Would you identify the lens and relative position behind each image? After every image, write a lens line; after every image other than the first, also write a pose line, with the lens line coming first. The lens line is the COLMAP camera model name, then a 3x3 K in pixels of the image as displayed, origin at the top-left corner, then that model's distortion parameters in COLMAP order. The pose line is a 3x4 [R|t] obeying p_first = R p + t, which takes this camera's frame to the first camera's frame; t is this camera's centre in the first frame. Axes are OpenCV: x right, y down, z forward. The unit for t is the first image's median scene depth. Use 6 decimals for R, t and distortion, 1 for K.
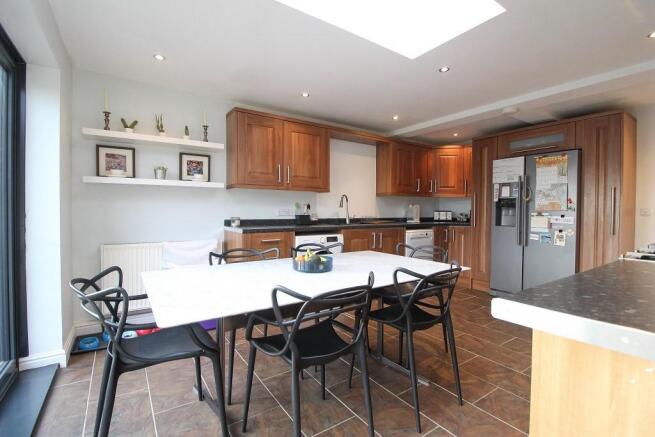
lens RADIAL K [[304.4, 0, 330.1], [0, 304.4, 216.1], [0, 0, 1]] dist [-0.007689, -0.006284]
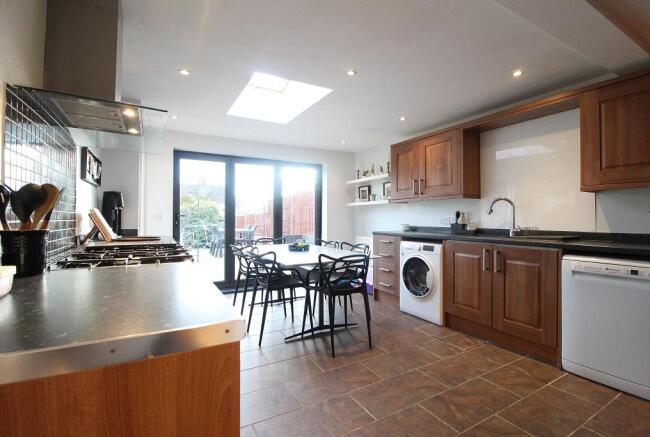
lens RADIAL K [[302.1, 0, 323.3], [0, 302.1, 216.4], [0, 0, 1]] dist [-0.007689, -0.006284]
pose [[-0.098641, -0.011965, -0.995051, 0.976230], [-0.020428, 0.999741, -0.009997, -0.009233], [0.994913, 0.019341, -0.098859, 0.737951]]
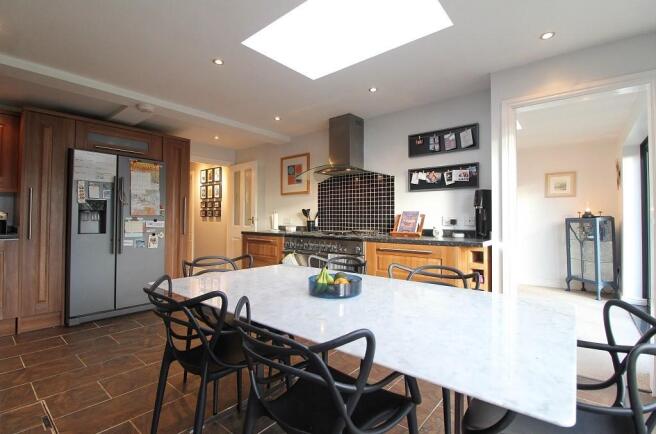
lens RADIAL K [[304.9, 0, 332.3], [0, 304.9, 217.5], [0, 0, 1]] dist [-0.007689, -0.006284]
pose [[-0.290578, -0.002528, 0.956848, -0.439327], [0.010807, 0.999924, 0.005924, -0.009762], [-0.956790, 0.012062, -0.290529, 0.681569]]
